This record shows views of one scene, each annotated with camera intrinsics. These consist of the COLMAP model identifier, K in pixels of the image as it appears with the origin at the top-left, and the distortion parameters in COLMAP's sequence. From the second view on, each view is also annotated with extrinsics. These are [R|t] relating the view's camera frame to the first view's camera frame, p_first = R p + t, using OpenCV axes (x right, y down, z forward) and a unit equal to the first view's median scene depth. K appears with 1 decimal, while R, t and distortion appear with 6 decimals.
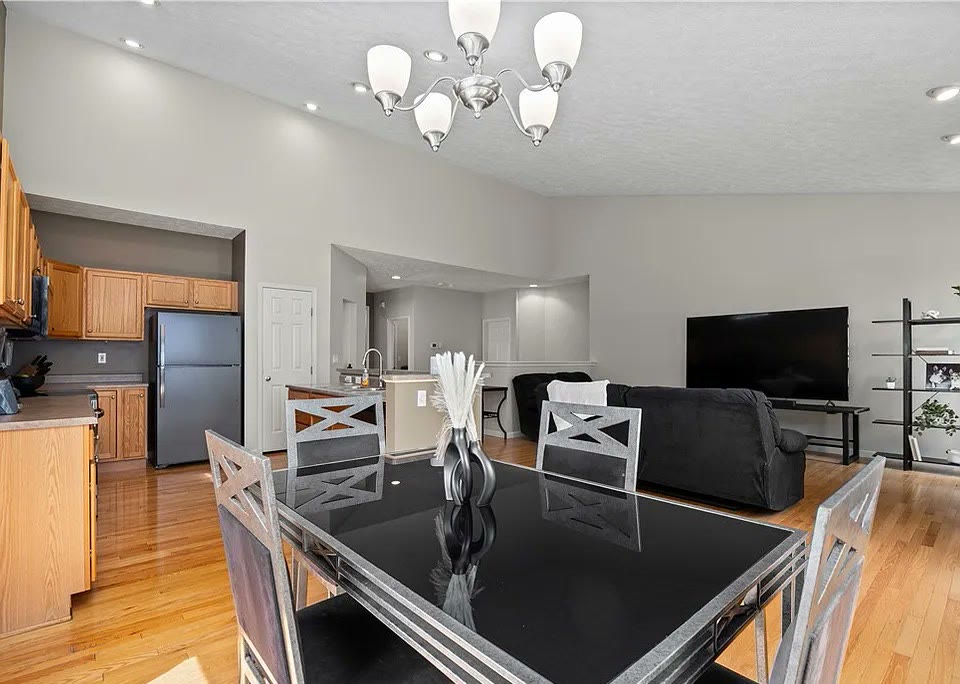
lens RADIAL K [[465.9, 0, 480.0], [0, 465.9, 342.0], [0, 0, 1]] dist [-0.001292, -0.000271]
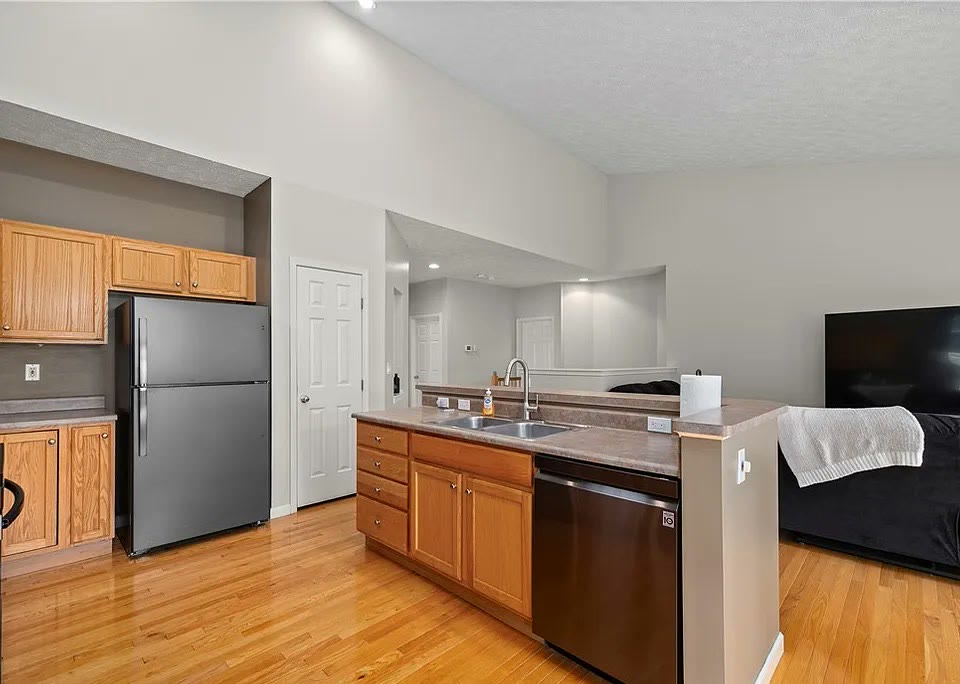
lens RADIAL K [[441.7, 0, 484.2], [0, 441.7, 346.3], [0, 0, 1]] dist [0.019044, 0.000386]
pose [[0.996214, -0.000800, 0.086935, -0.261797], [0.000080, 0.999966, 0.008279, -0.004670], [-0.086938, -0.008241, 0.996180, 0.345721]]
